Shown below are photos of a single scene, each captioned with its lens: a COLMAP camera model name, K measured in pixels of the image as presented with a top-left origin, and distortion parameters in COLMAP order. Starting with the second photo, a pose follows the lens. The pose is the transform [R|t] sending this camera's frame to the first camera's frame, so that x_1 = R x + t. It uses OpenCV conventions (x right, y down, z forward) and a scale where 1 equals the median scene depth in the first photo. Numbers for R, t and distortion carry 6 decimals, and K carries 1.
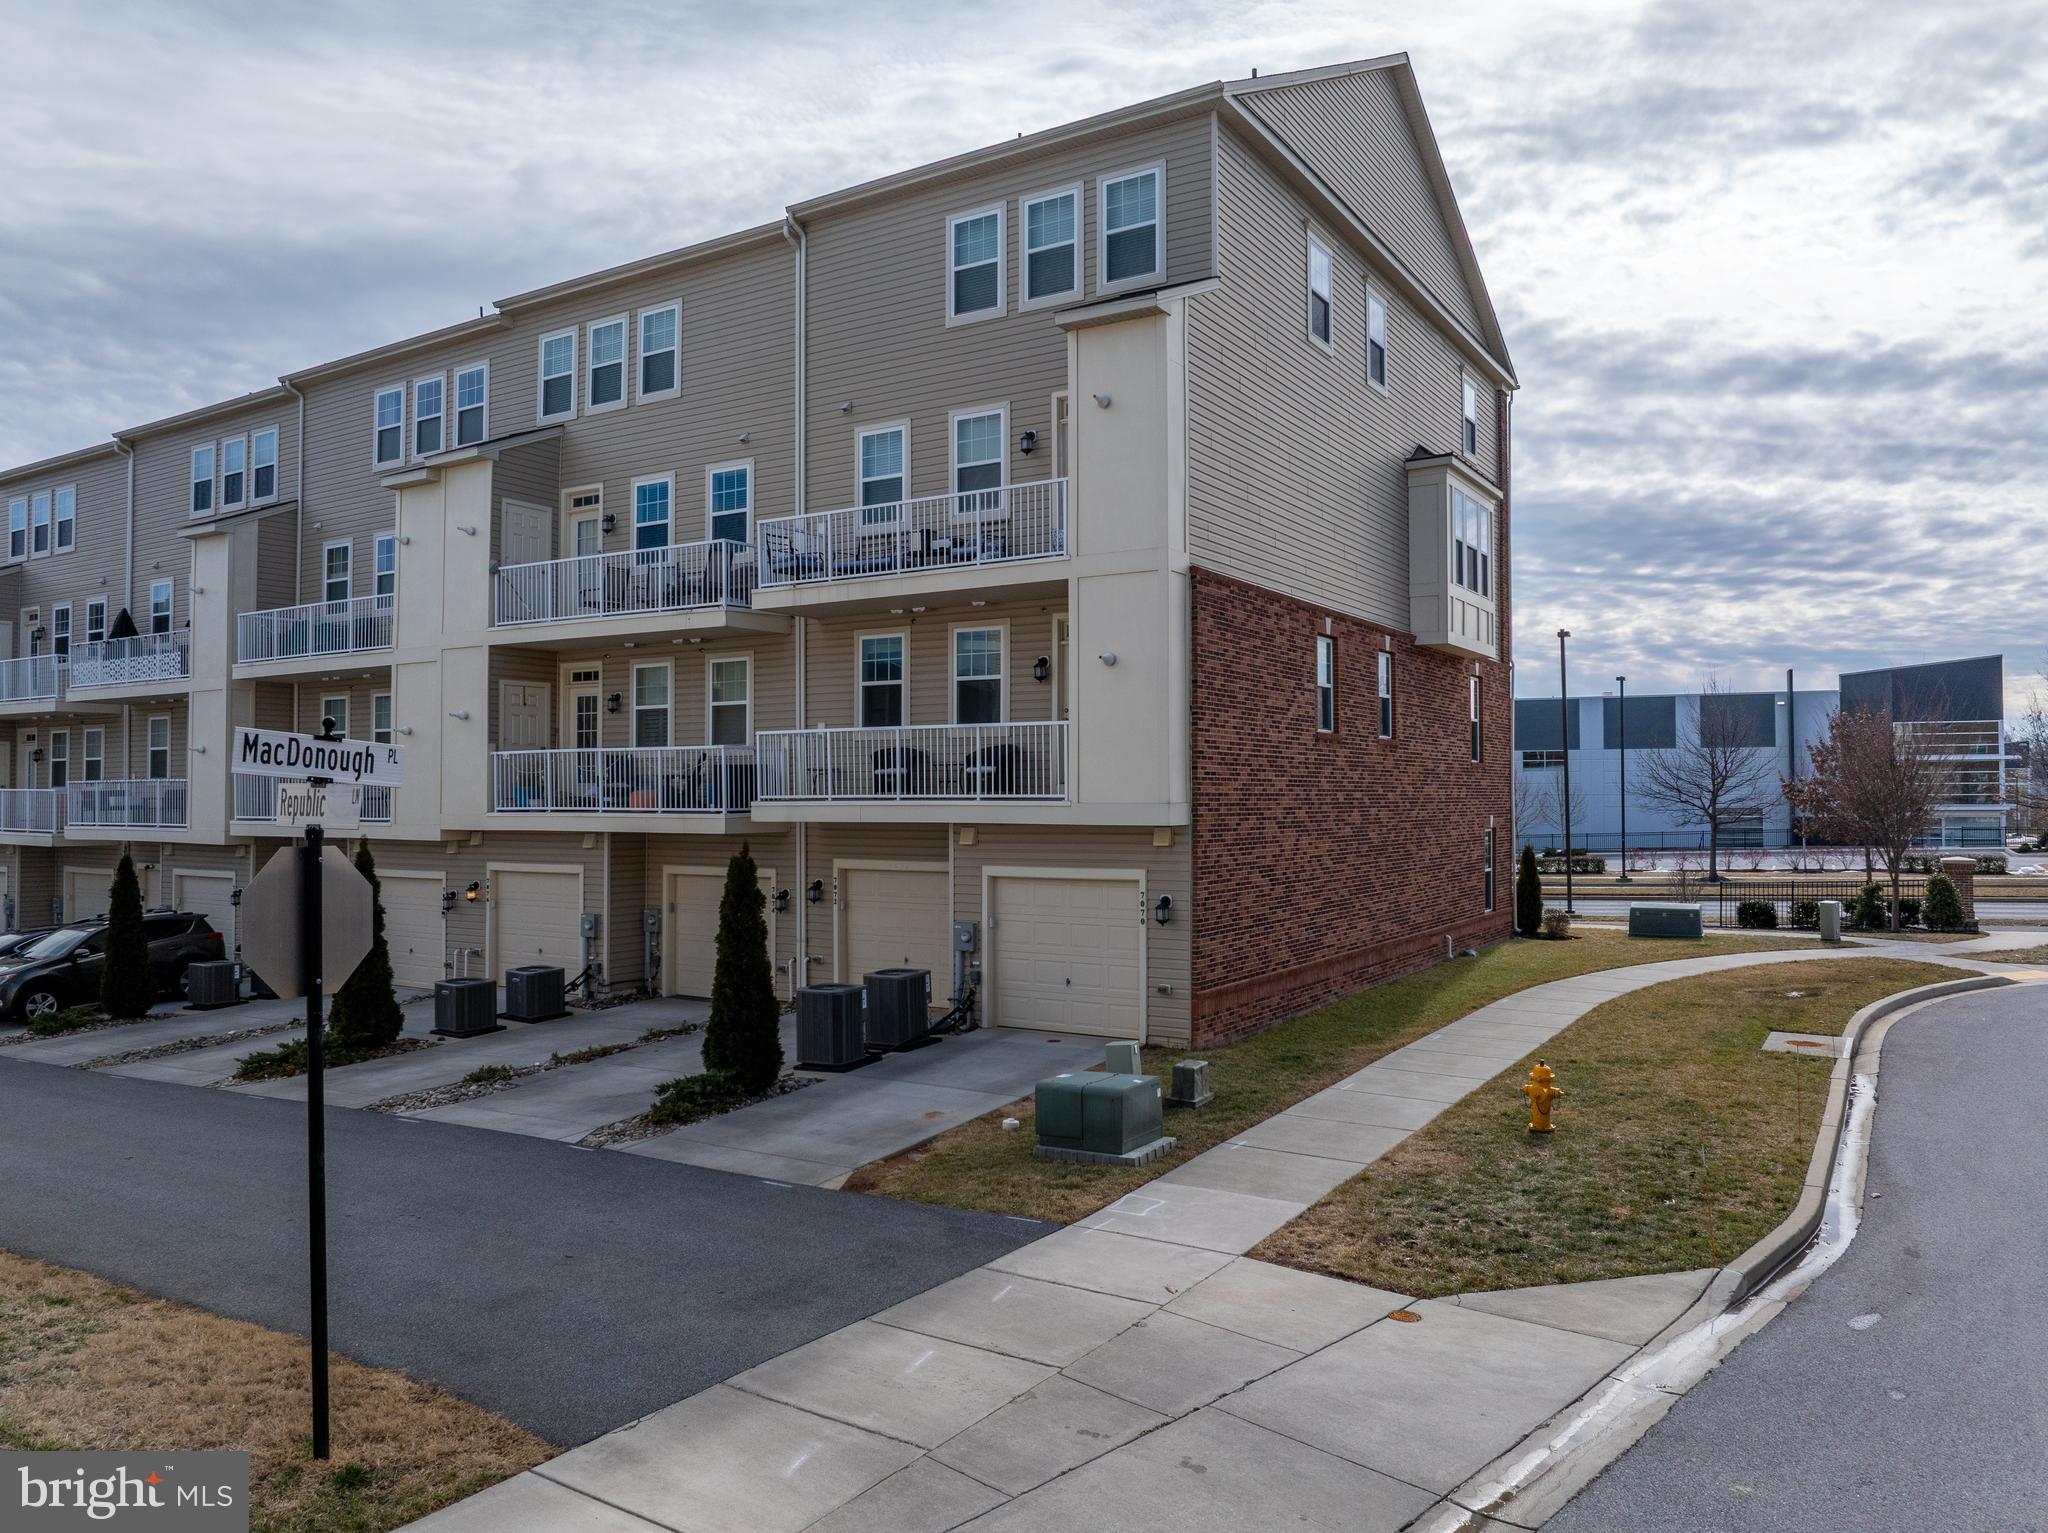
lens RADIAL K [[1437.1, 0, 1035.9], [0, 1437.1, 756.2], [0, 0, 1]] dist [-0.038751, 0.003826]
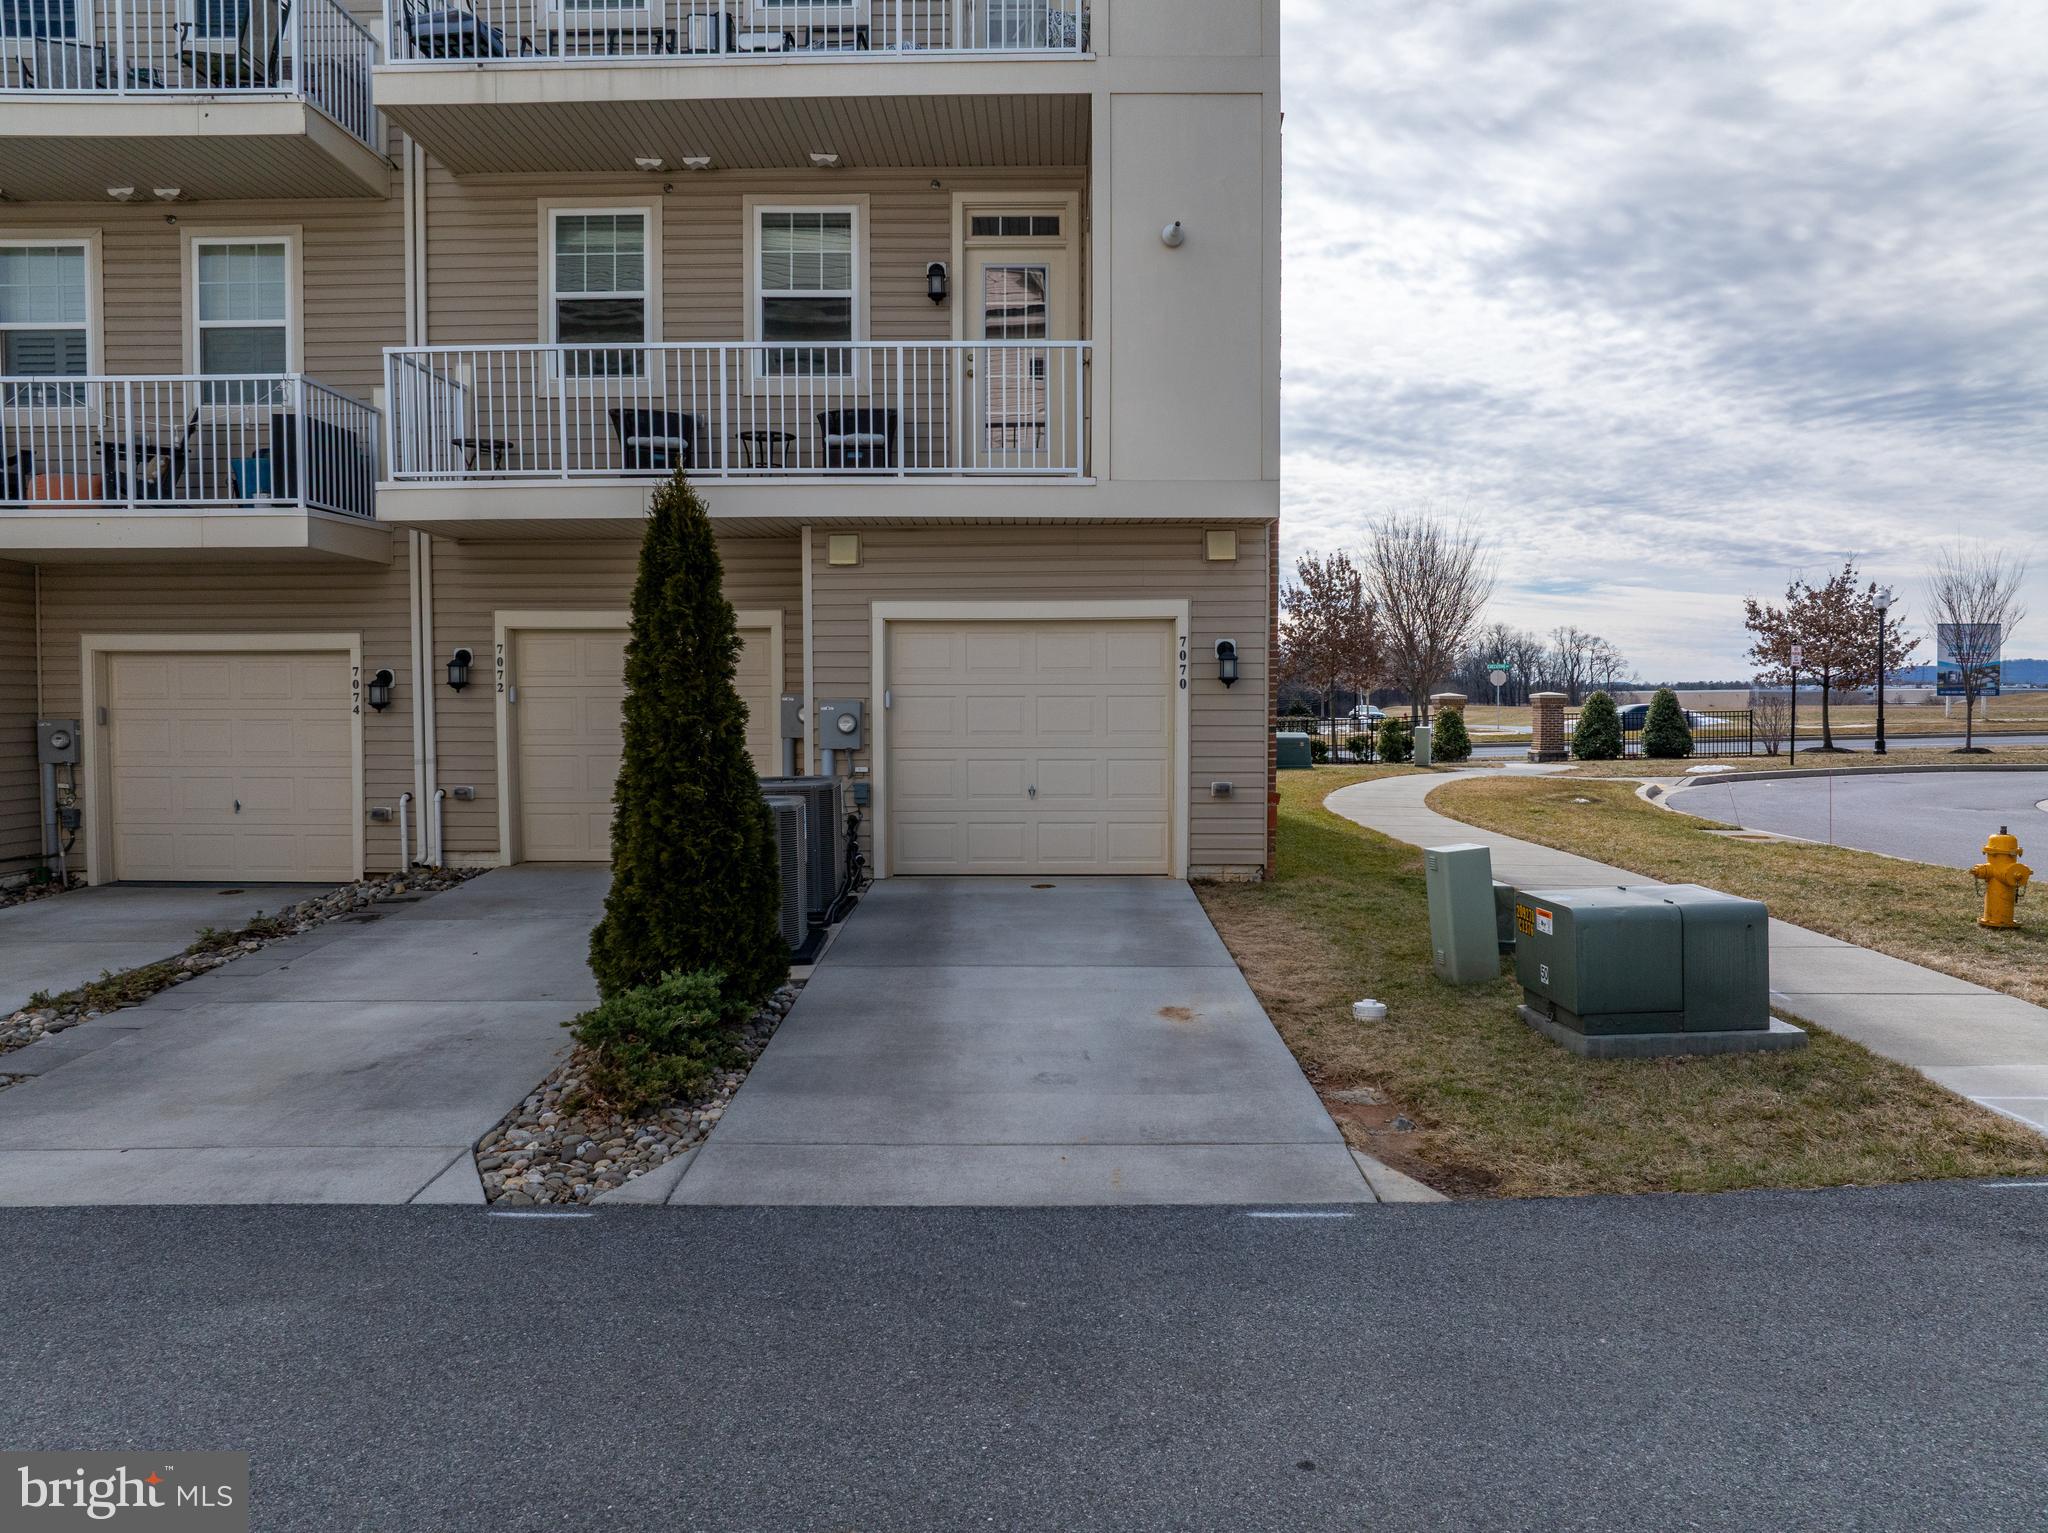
lens RADIAL K [[1437.1, 0, 1027.3], [0, 1437.1, 761.2], [0, 0, 1]] dist [-0.038751, 0.003826]
pose [[0.857085, -0.021745, 0.514716, -0.261034], [-0.015005, 0.997631, 0.067132, 0.092952], [-0.514956, -0.065261, 0.854729, 0.432902]]
